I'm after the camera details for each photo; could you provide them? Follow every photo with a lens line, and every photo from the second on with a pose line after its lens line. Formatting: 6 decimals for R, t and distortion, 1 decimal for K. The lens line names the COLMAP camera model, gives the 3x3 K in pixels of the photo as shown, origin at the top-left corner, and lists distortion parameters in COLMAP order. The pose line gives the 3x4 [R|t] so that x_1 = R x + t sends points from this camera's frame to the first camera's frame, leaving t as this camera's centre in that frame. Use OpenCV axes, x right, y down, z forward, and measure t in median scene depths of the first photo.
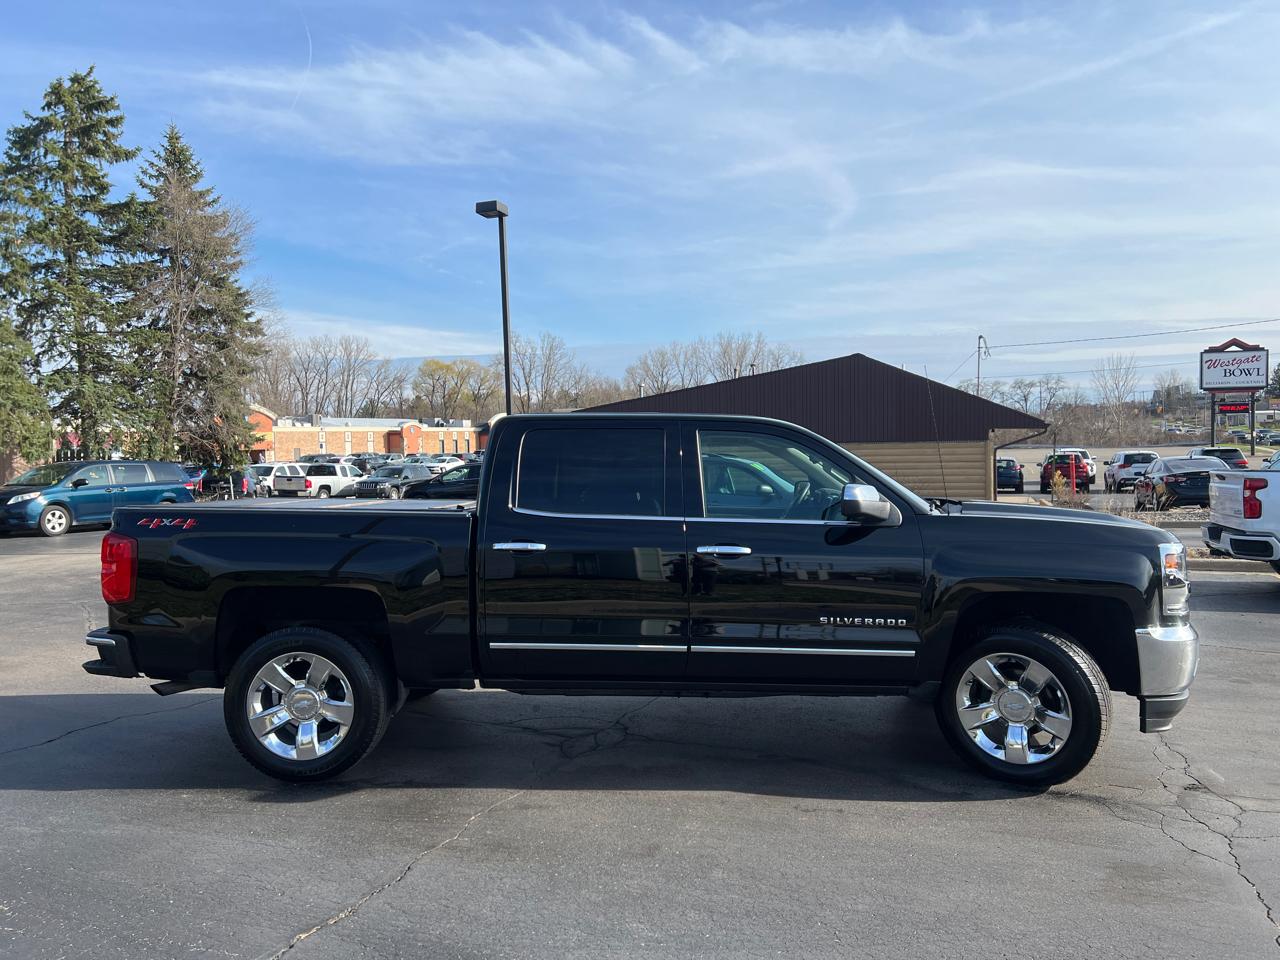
lens RADIAL K [[962.6, 0, 646.9], [0, 962.6, 512.6], [0, 0, 1]] dist [0.058414, -0.072661]
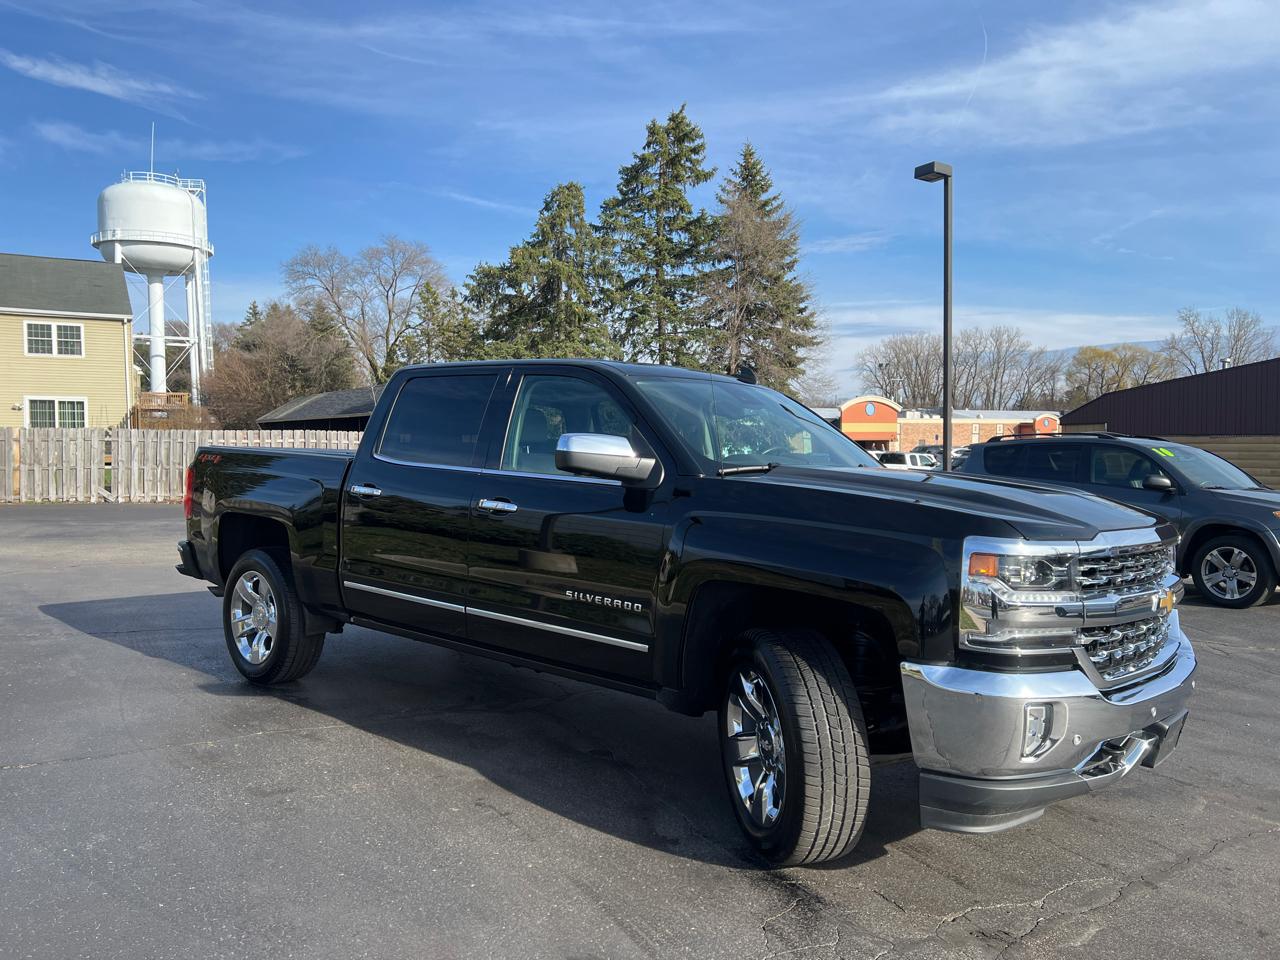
lens RADIAL K [[961.9, 0, 638.7], [0, 961.9, 493.2], [0, 0, 1]] dist [0.051940, -0.062360]
pose [[0.786401, 0.052450, -0.615485, 0.126100], [-0.060800, 0.998123, 0.007373, 0.002295], [0.614717, 0.031624, 0.788114, 0.062805]]
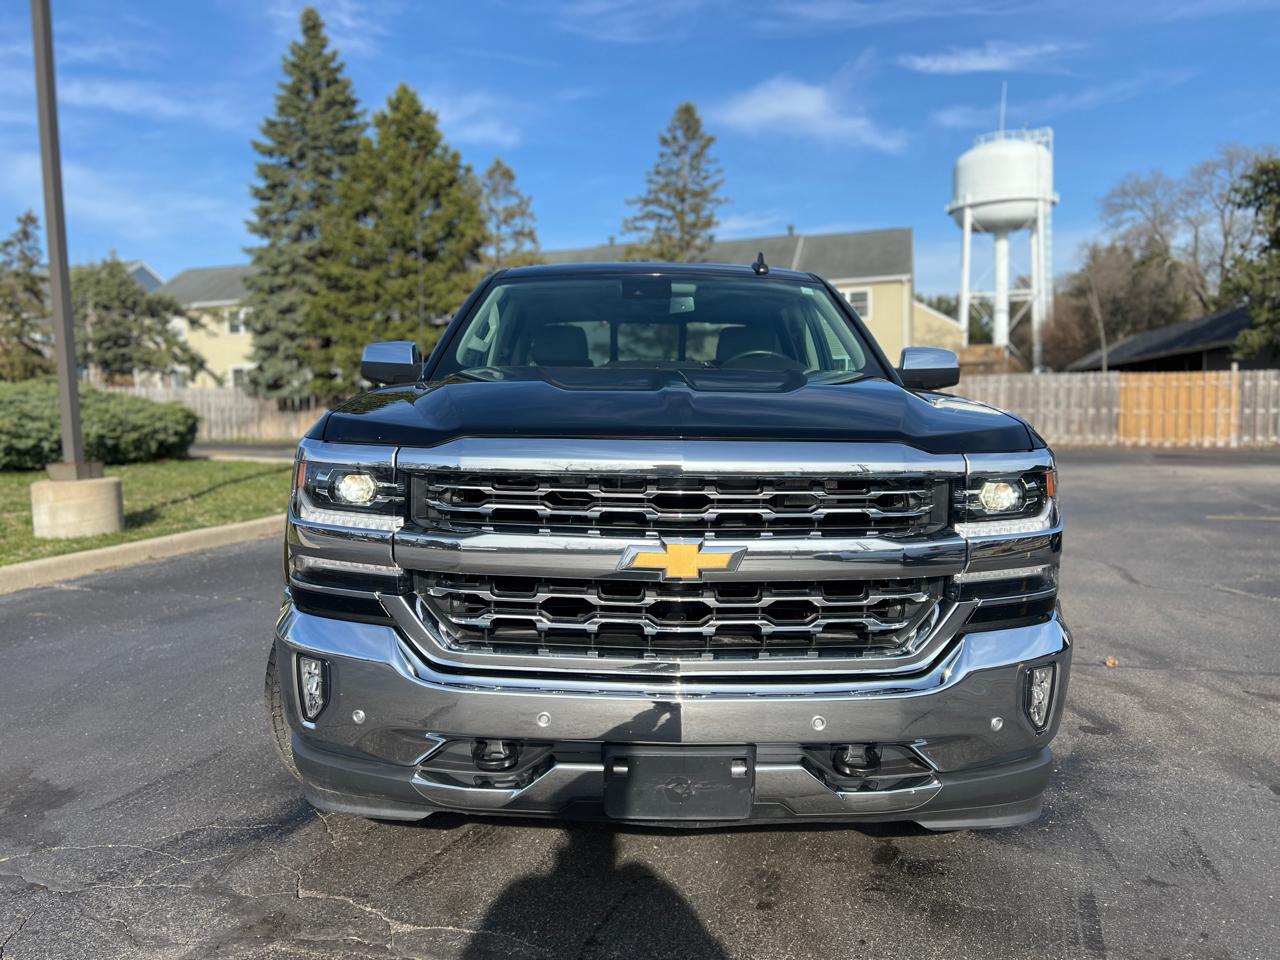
lens RADIAL K [[960.4, 0, 641.1], [0, 960.4, 506.4], [0, 0, 1]] dist [-0.004271, -0.003452]
pose [[0.058357, 0.122242, -0.990783, 0.174716], [-0.046613, 0.991726, 0.119613, 0.000207], [0.997207, 0.039203, 0.063572, 0.193362]]
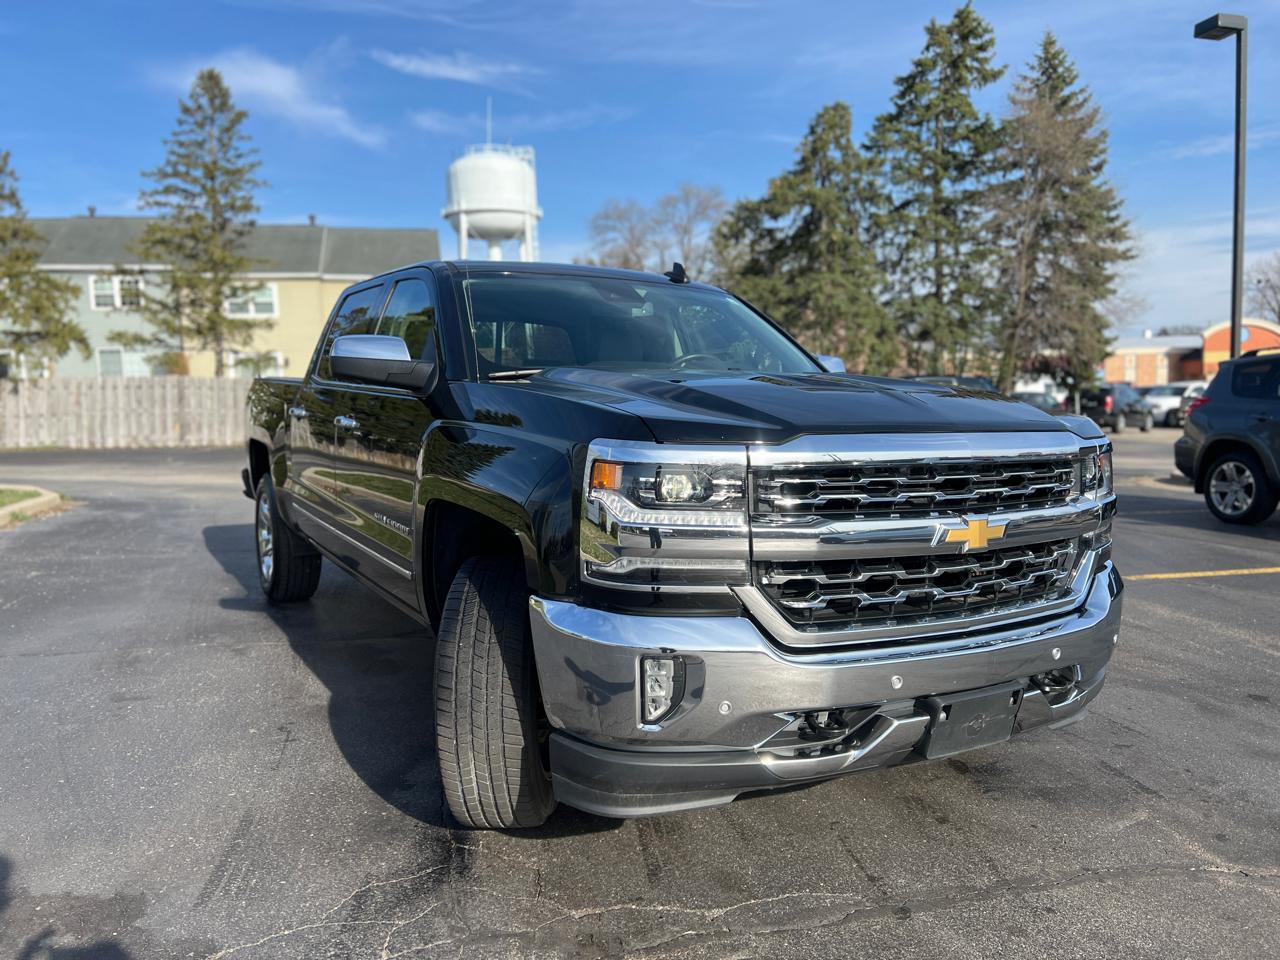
lens RADIAL K [[957.8, 0, 637.9], [0, 957.8, 502.0], [0, 0, 1]] dist [0.060516, -0.067436]
pose [[0.540851, 0.102905, -0.834800, 0.160135], [-0.048193, 0.994649, 0.091385, 0.003332], [0.839737, -0.009194, 0.542916, 0.127748]]
